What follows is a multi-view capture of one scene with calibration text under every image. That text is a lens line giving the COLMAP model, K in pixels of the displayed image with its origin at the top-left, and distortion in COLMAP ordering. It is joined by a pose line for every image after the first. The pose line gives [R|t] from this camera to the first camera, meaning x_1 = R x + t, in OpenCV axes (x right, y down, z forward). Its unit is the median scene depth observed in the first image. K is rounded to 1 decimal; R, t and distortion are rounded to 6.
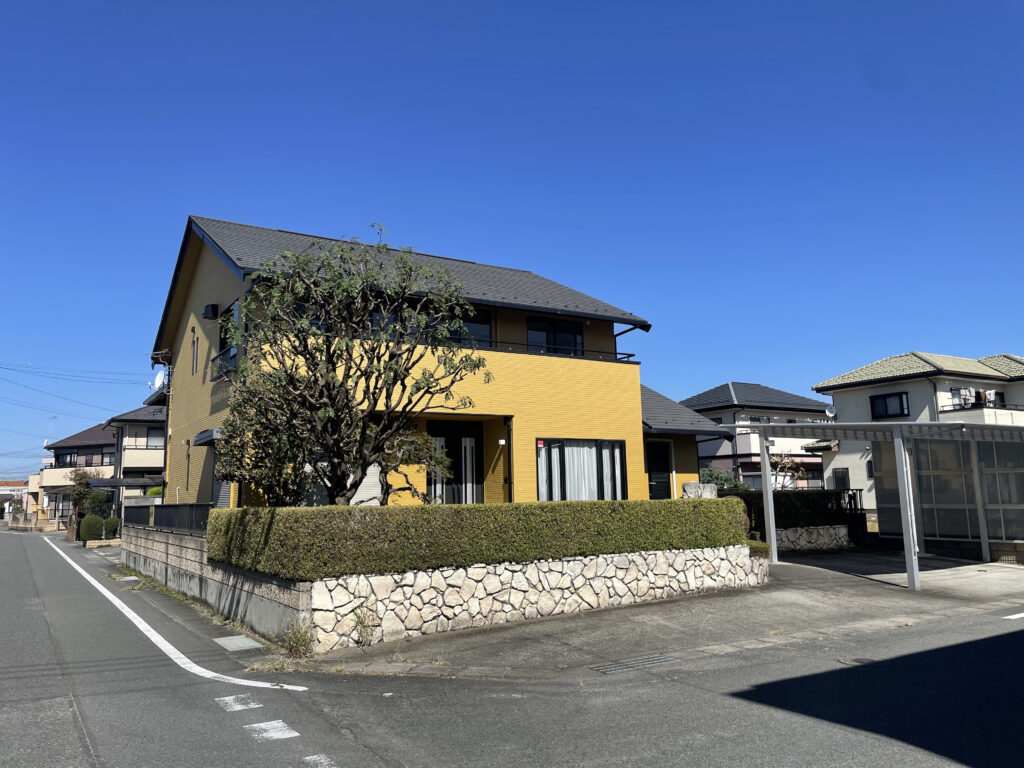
lens RADIAL K [[776.8, 0, 519.8], [0, 776.8, 367.0], [0, 0, 1]] dist [0.078022, -0.097333]
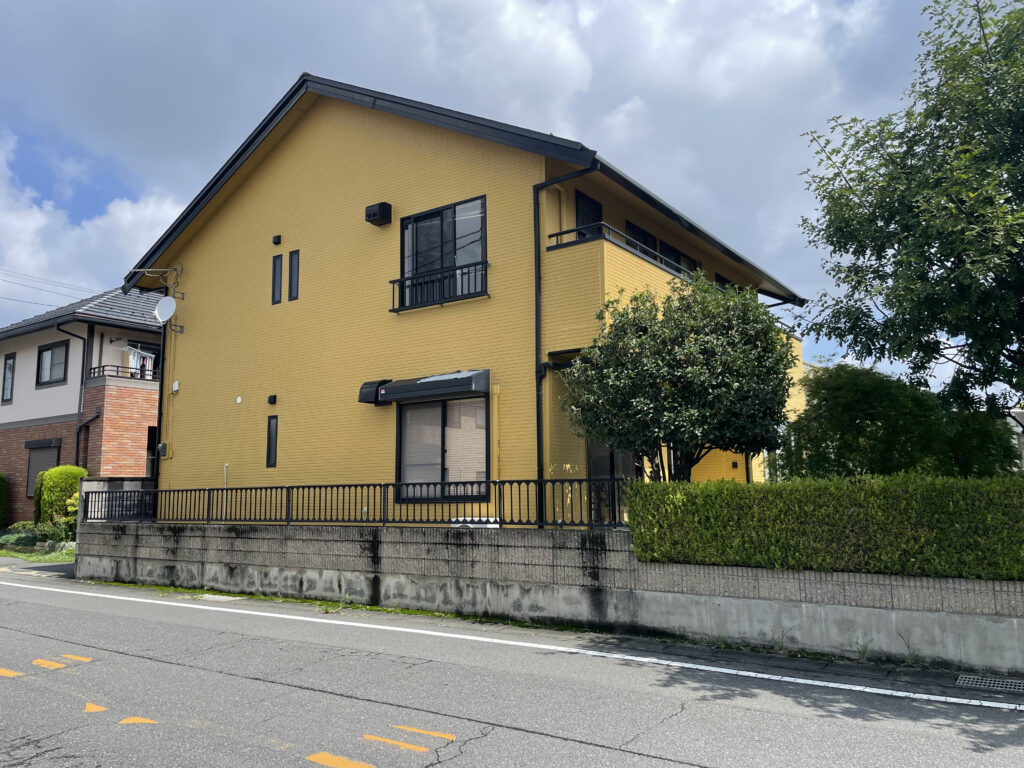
lens RADIAL K [[776.8, 0, 521.8], [0, 776.8, 382.9], [0, 0, 1]] dist [0.078022, -0.097333]
pose [[0.921705, 0.065679, 0.382291, -0.750455], [-0.072371, 0.997373, 0.003133, 0.096941], [-0.381081, -0.030555, 0.924037, 0.425941]]
